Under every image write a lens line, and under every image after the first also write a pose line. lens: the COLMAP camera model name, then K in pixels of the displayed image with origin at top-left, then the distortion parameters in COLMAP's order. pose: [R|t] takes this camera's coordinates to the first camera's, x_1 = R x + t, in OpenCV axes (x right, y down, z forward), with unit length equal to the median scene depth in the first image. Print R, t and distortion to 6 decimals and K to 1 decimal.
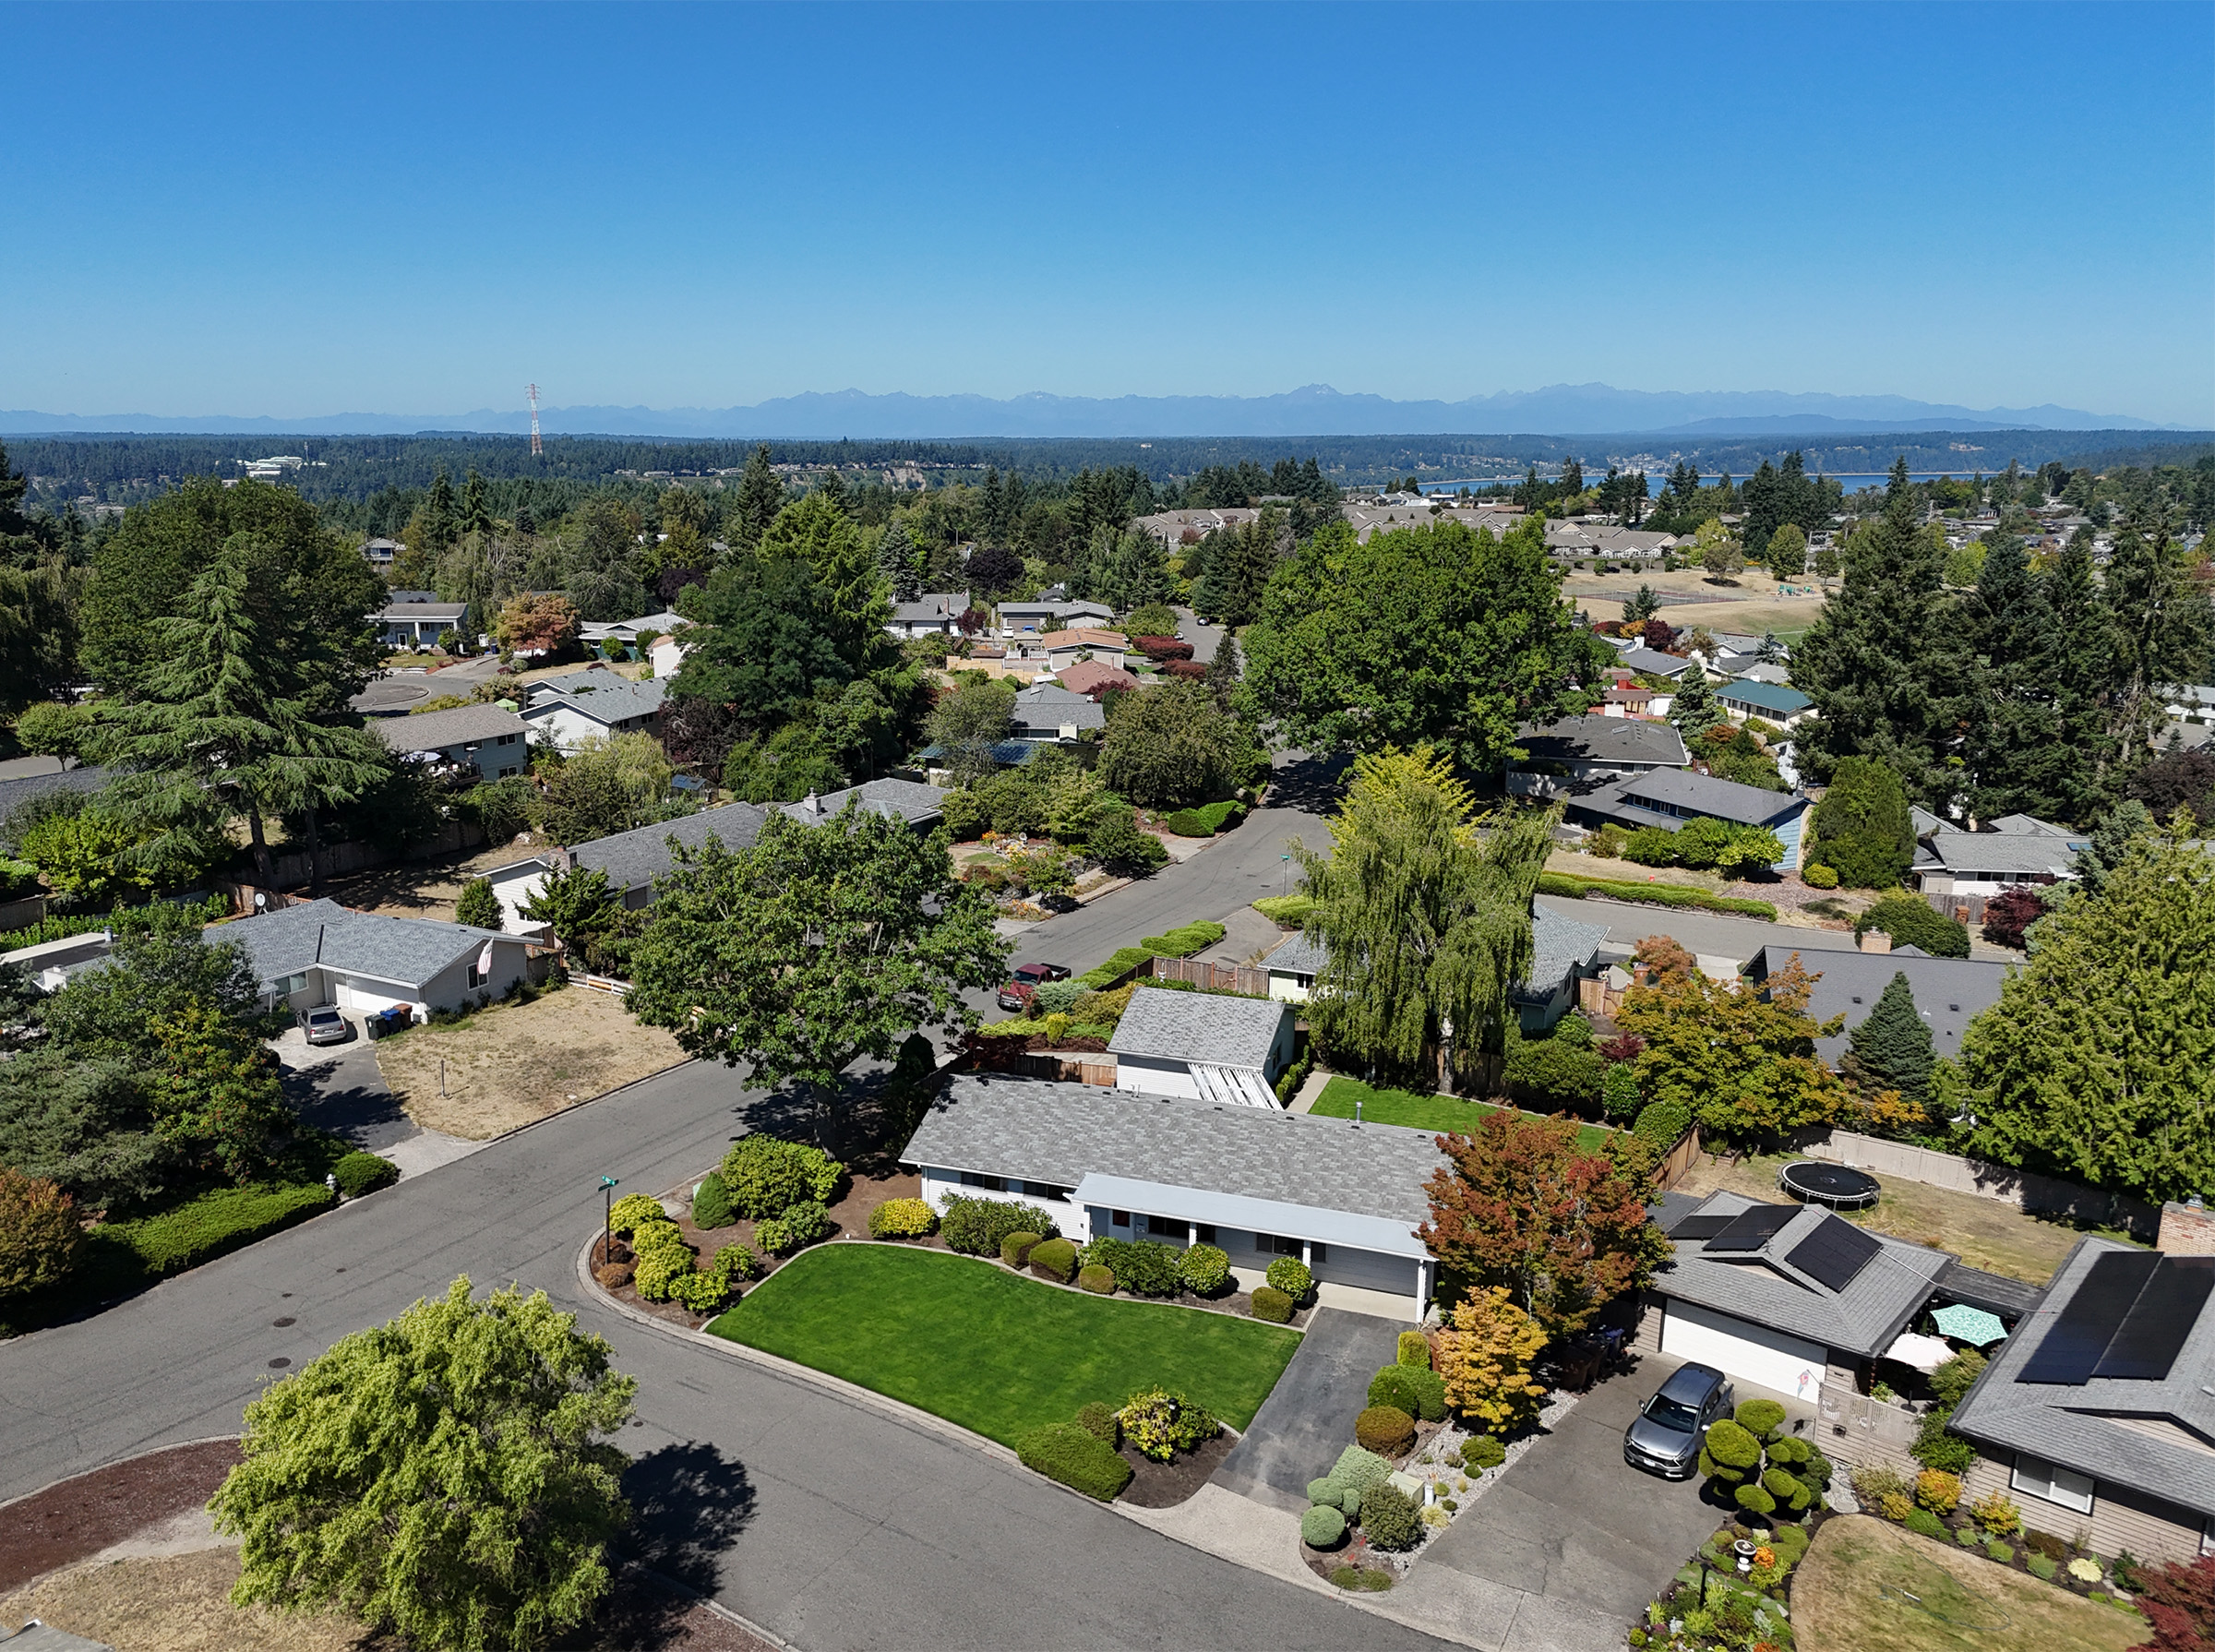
lens RADIAL K [[1727.0, 0, 1046.0], [0, 1727.0, 876.2], [0, 0, 1]] dist [0.079489, -0.089972]
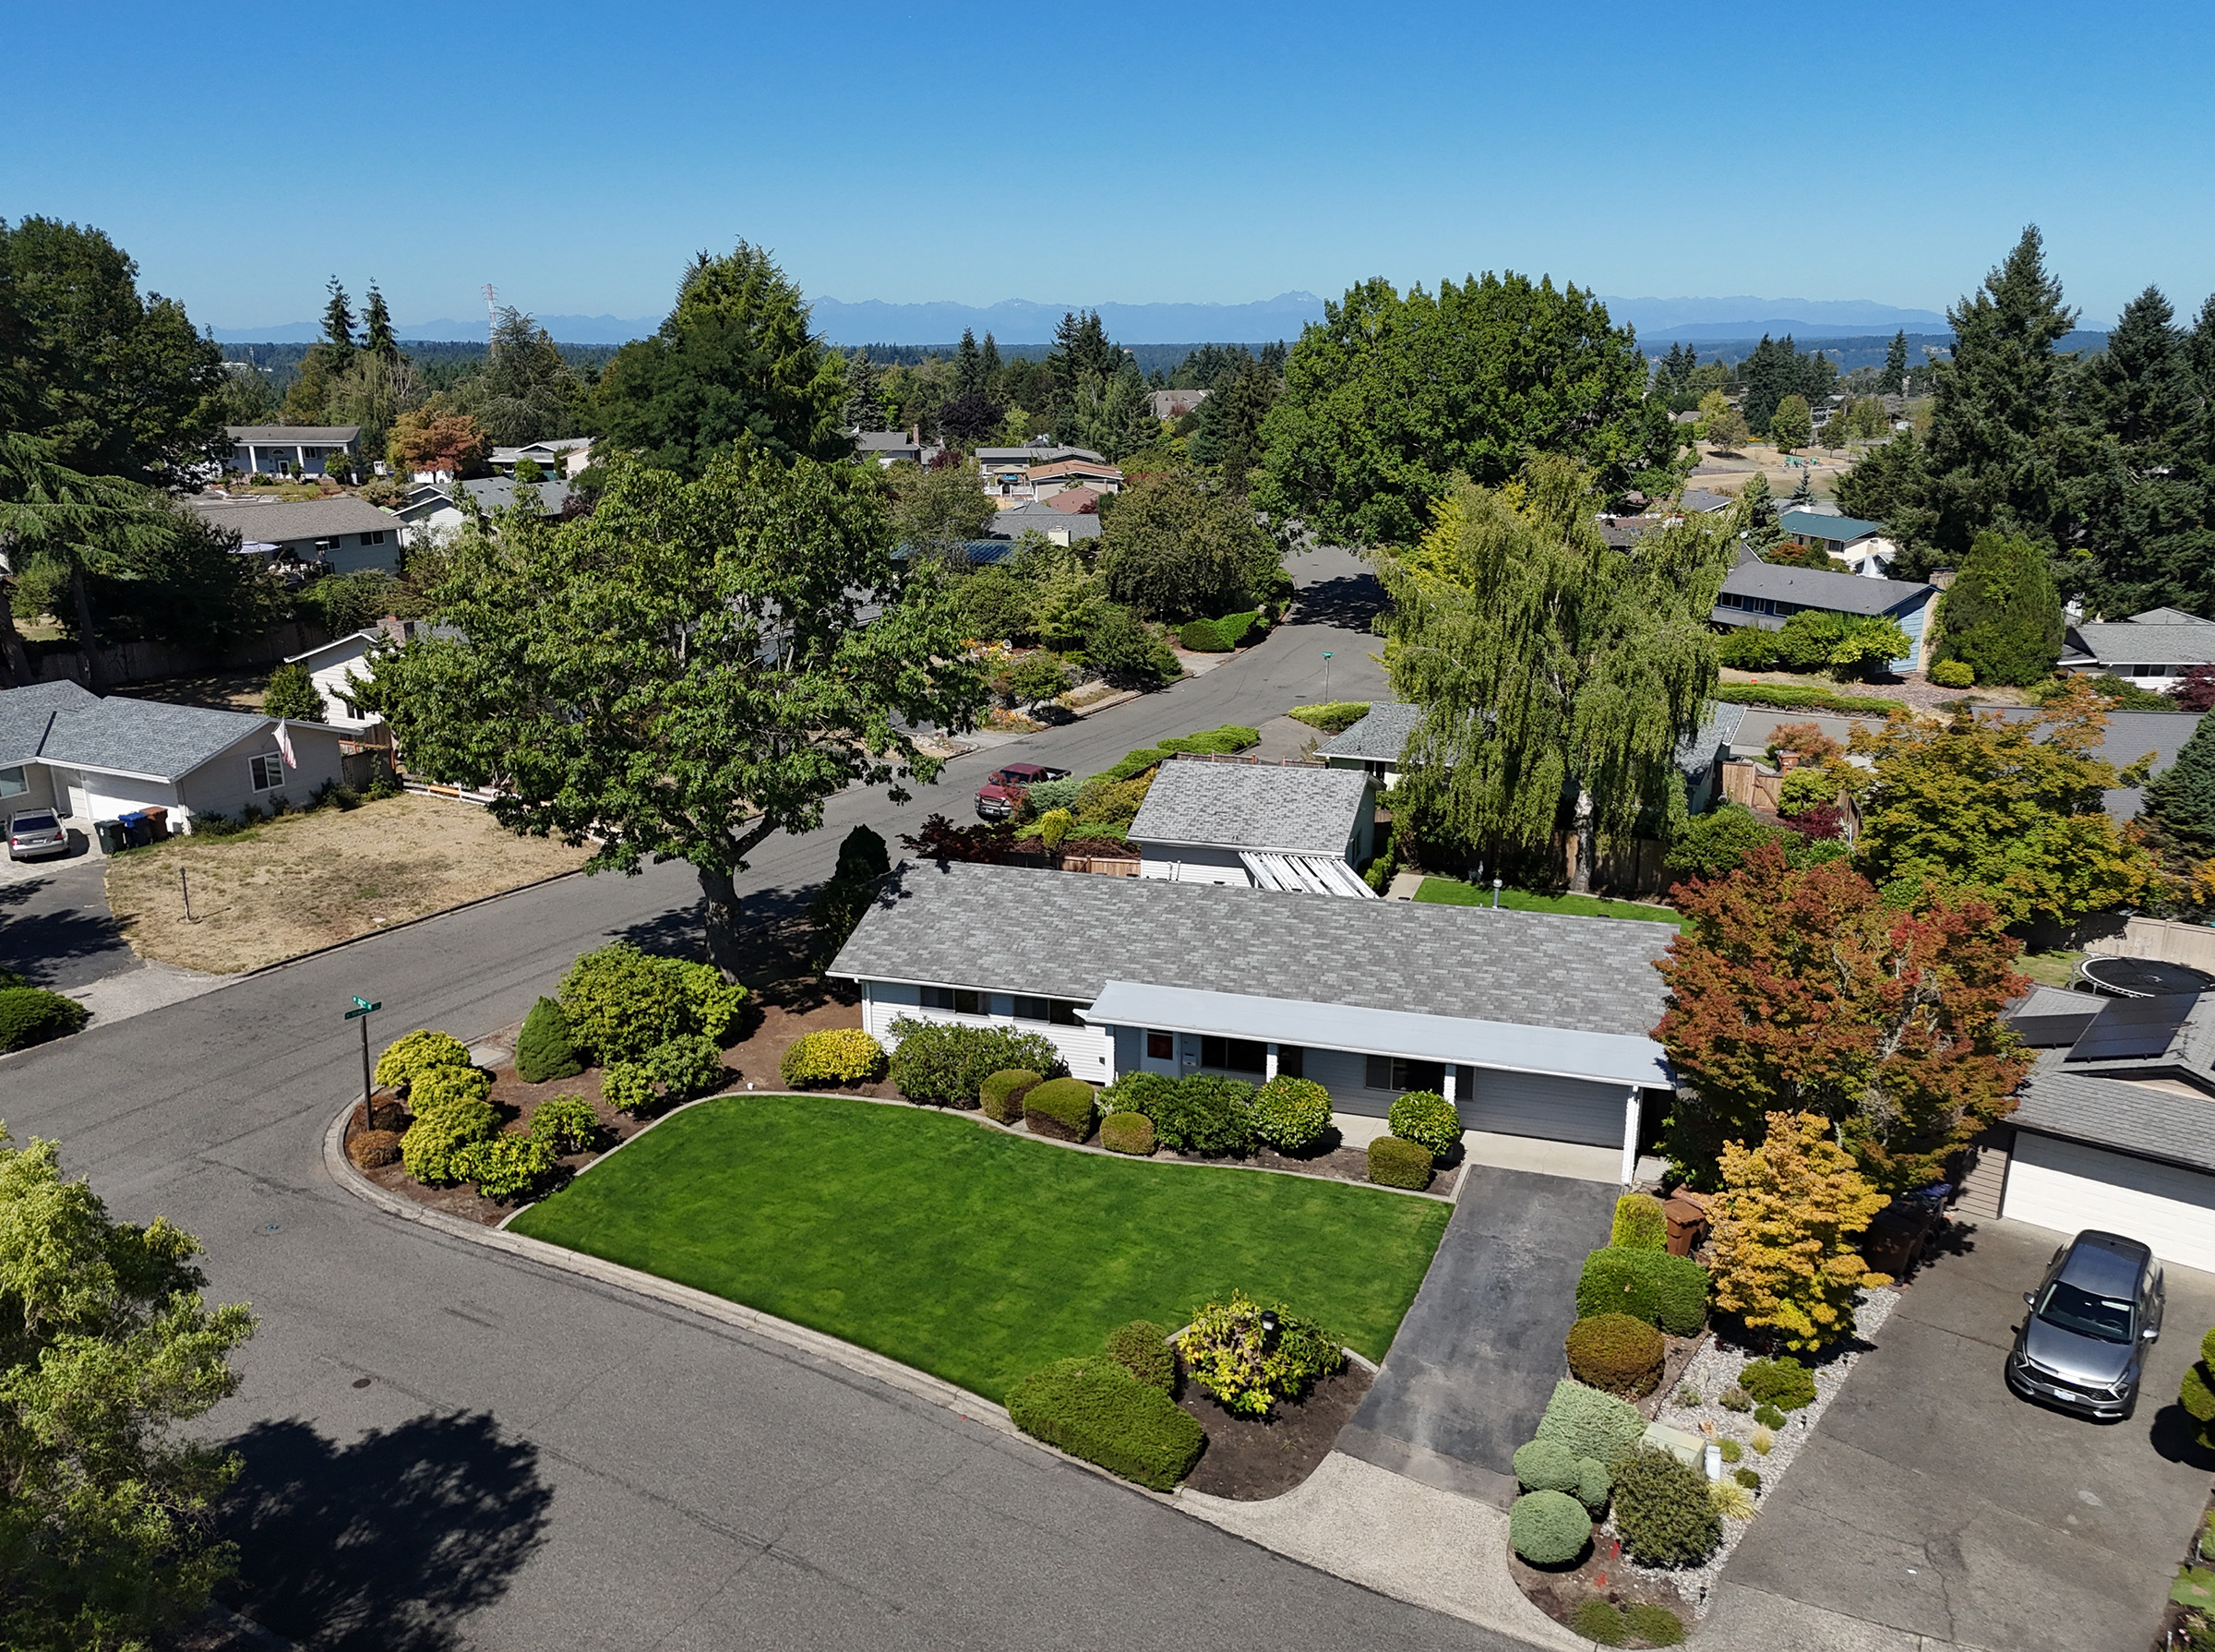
lens RADIAL K [[1727.4, 0, 1114.3], [0, 1727.4, 880.6], [0, 0, 1]] dist [0.073269, -0.064198]
pose [[0.998811, -0.018900, 0.044944, -0.002490], [0.016543, 0.998498, 0.052232, 0.081376], [-0.045864, -0.051427, 0.997623, 0.280550]]
